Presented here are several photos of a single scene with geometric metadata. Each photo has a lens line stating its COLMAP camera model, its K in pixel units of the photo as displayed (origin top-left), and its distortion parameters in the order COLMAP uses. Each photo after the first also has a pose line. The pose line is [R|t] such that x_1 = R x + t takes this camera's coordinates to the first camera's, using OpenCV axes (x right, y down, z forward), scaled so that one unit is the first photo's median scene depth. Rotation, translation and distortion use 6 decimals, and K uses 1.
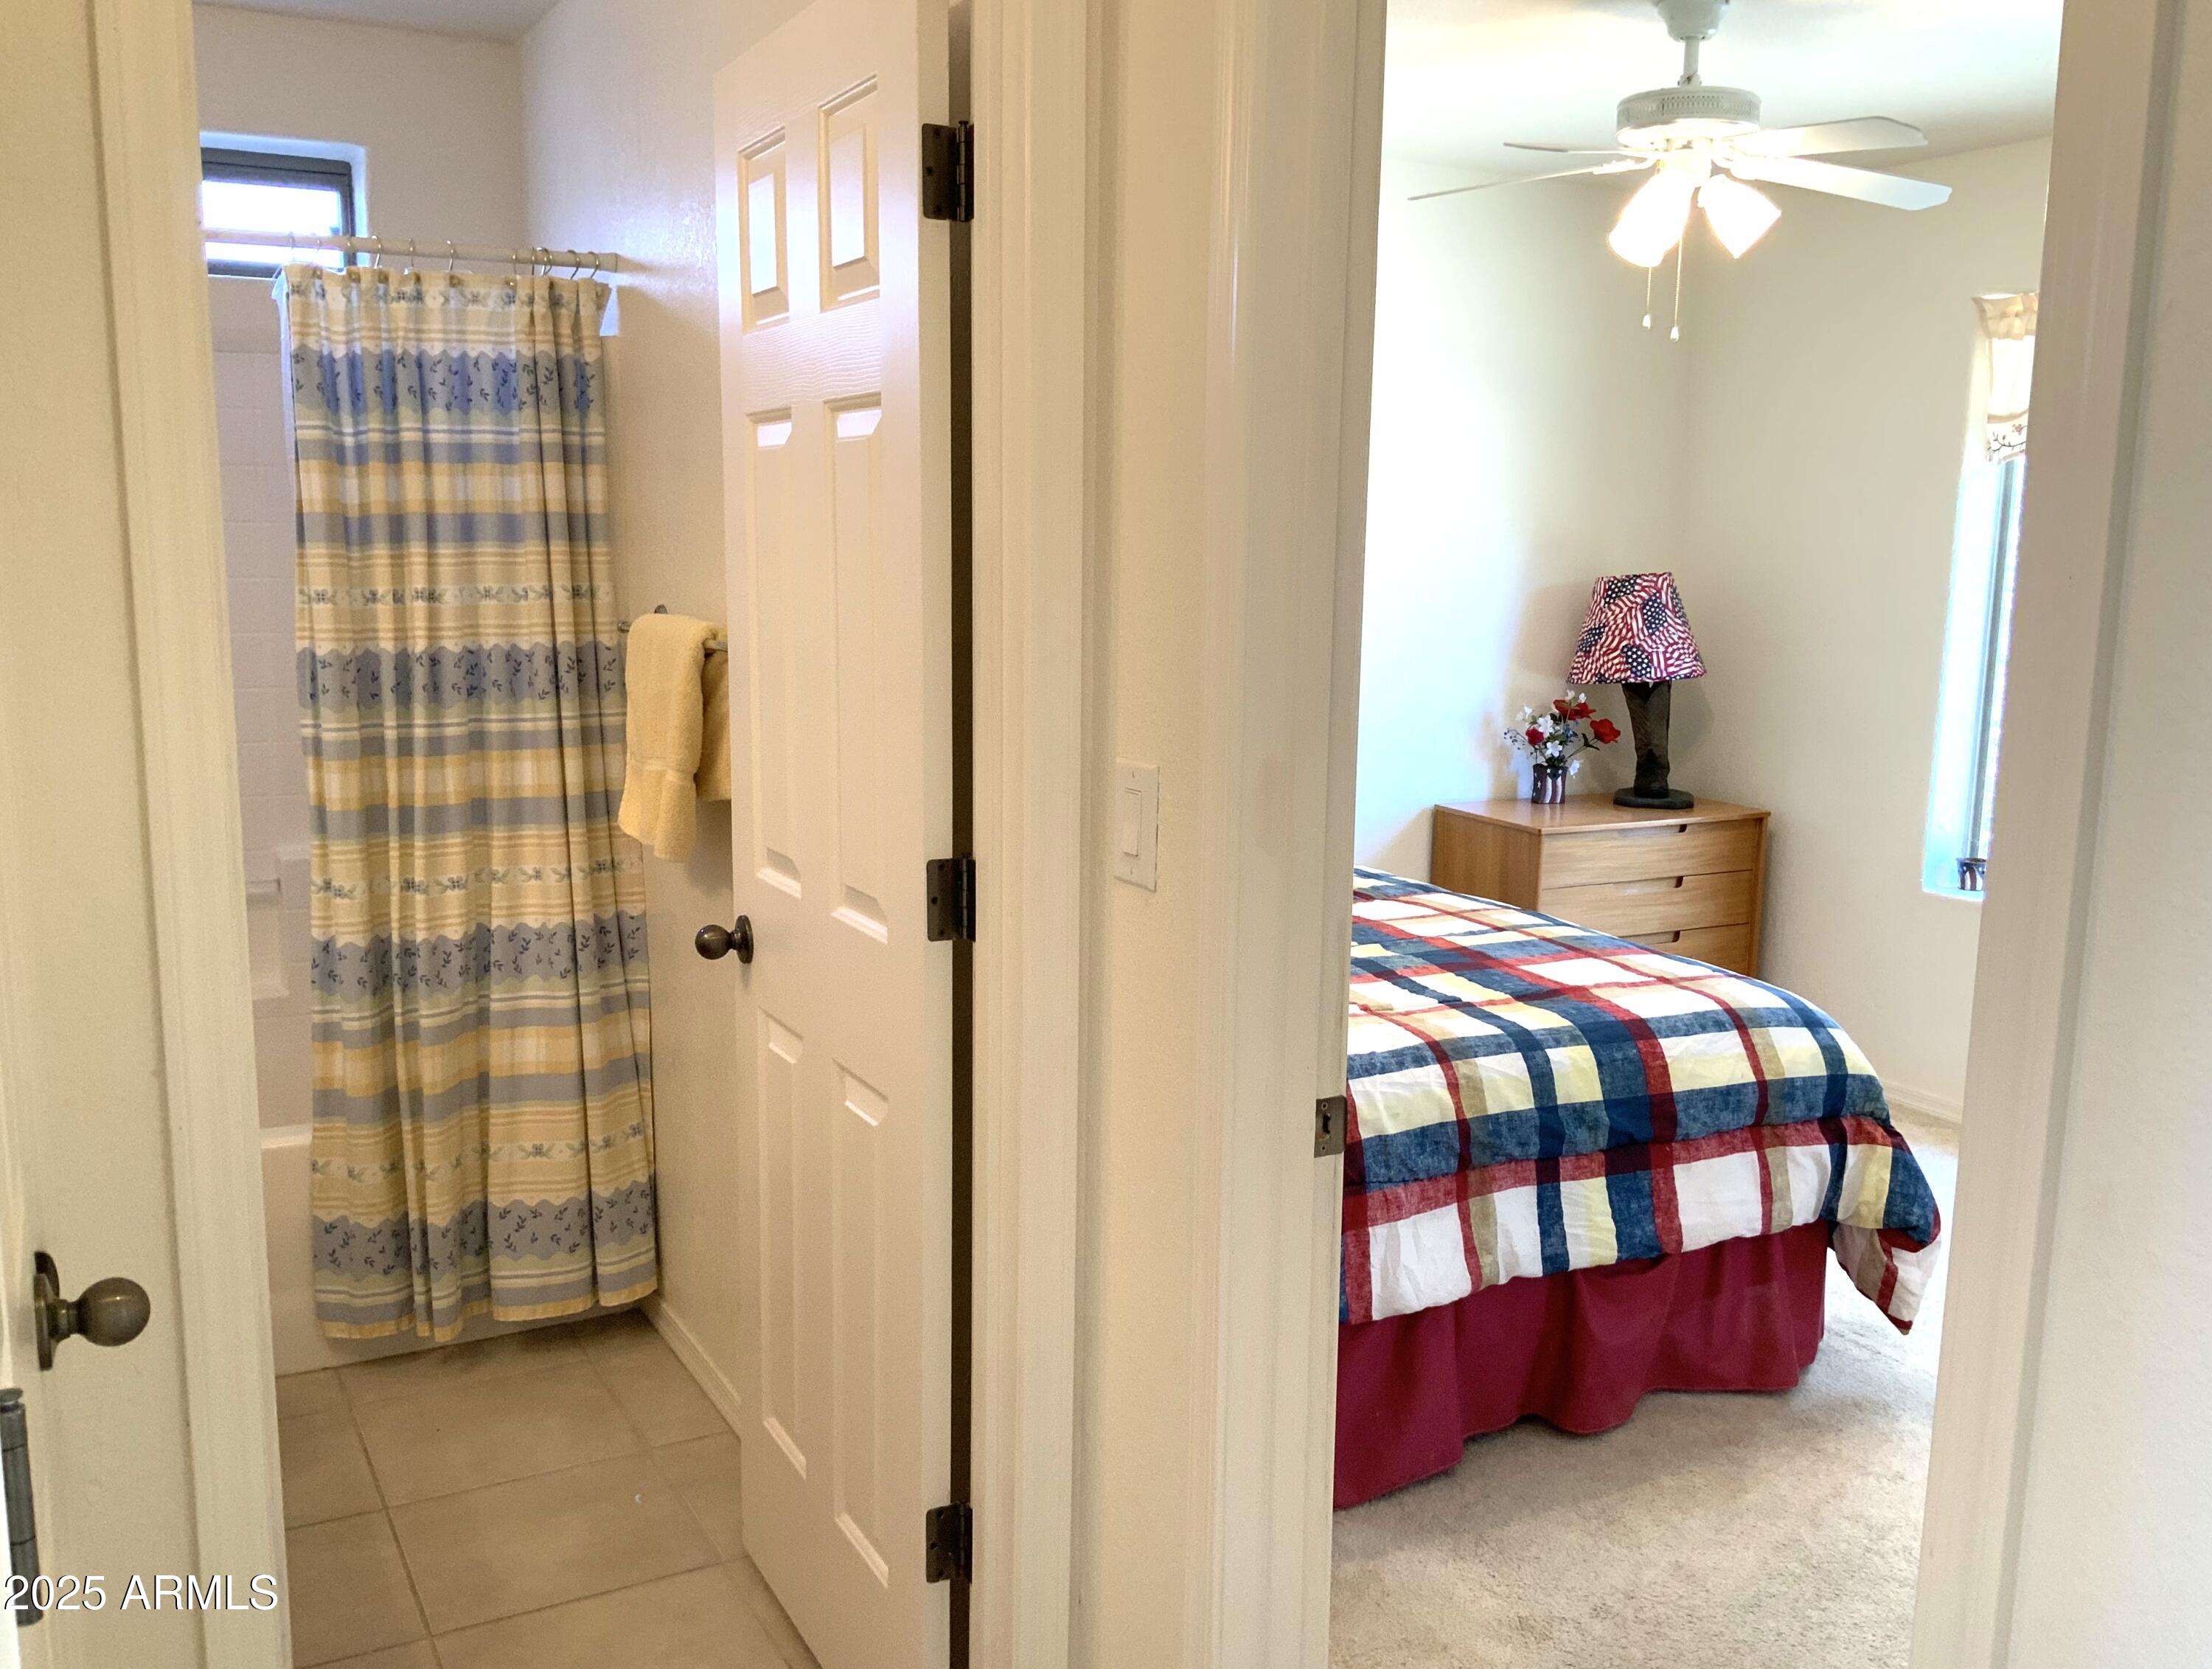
lens RADIAL K [[1847.2, 0, 1094.0], [0, 1847.2, 837.9], [0, 0, 1]] dist [0.097746, -0.233489]
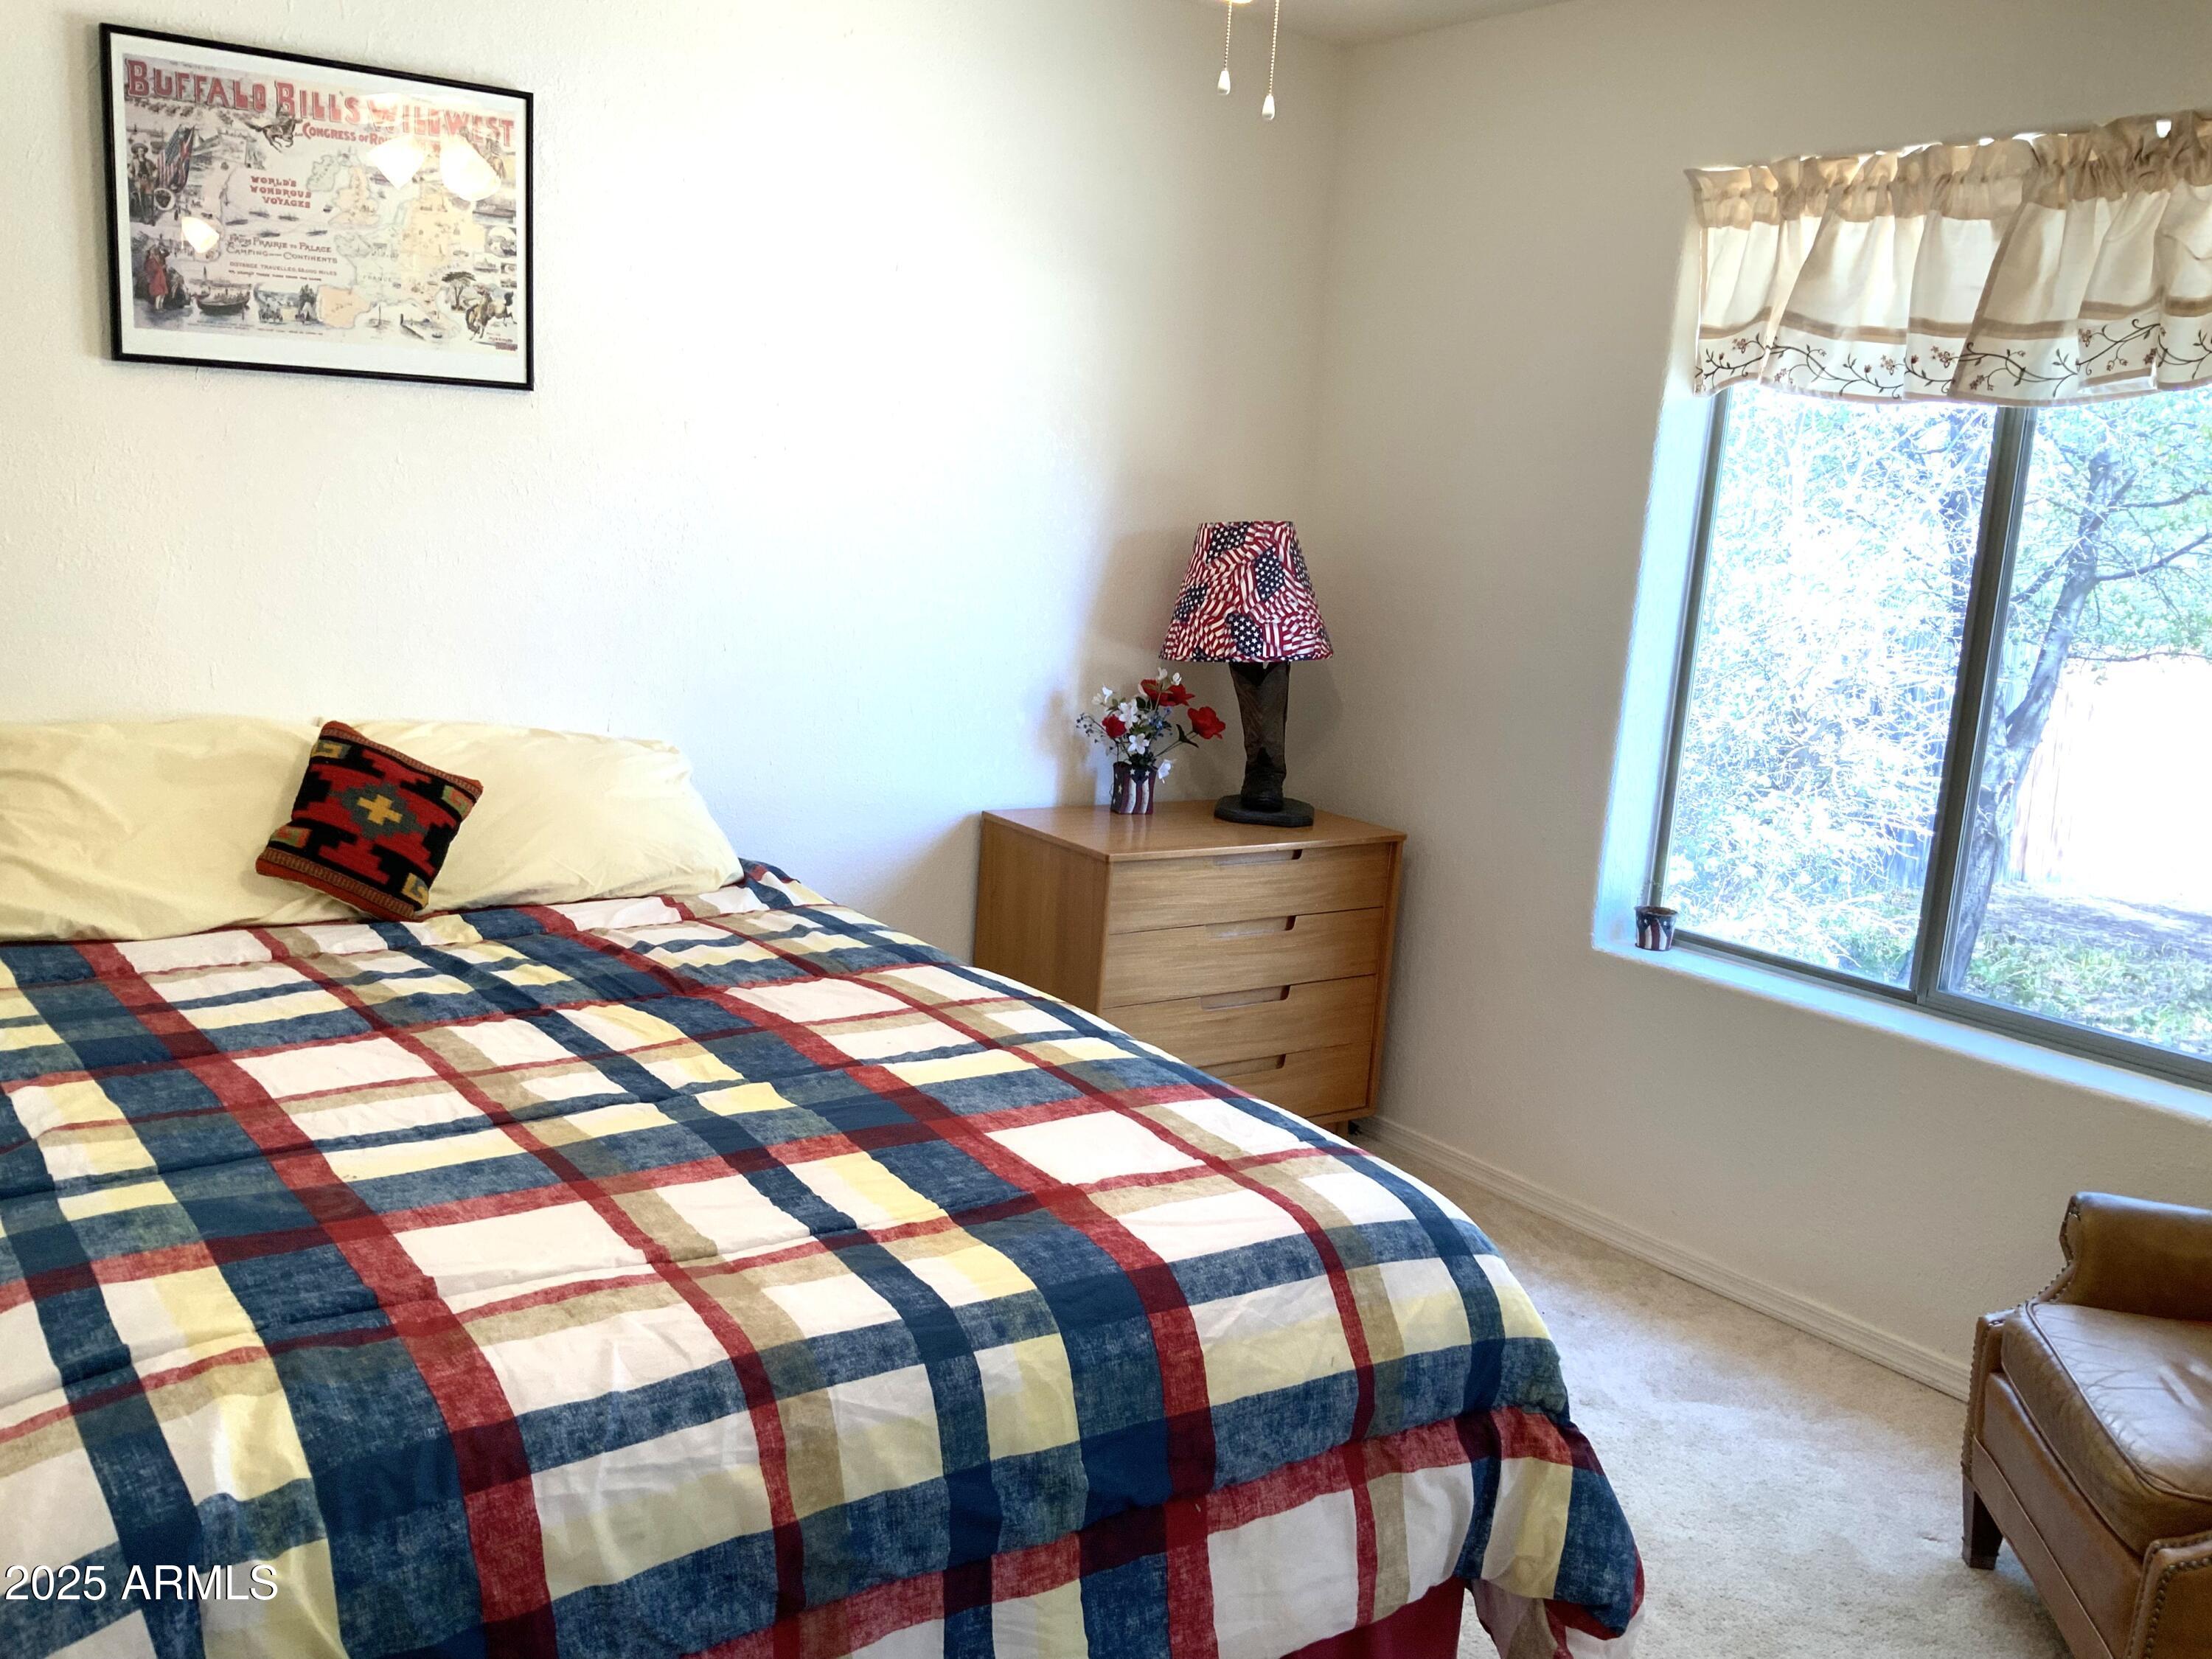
lens RADIAL K [[1859.5, 0, 1025.9], [0, 1859.5, 757.3], [0, 0, 1]] dist [0.079603, -0.198188]
pose [[0.989425, 0.036084, 0.140485, 0.161529], [-0.033439, 0.999217, -0.021139, -0.042096], [-0.141138, 0.016218, 0.989857, 0.425473]]
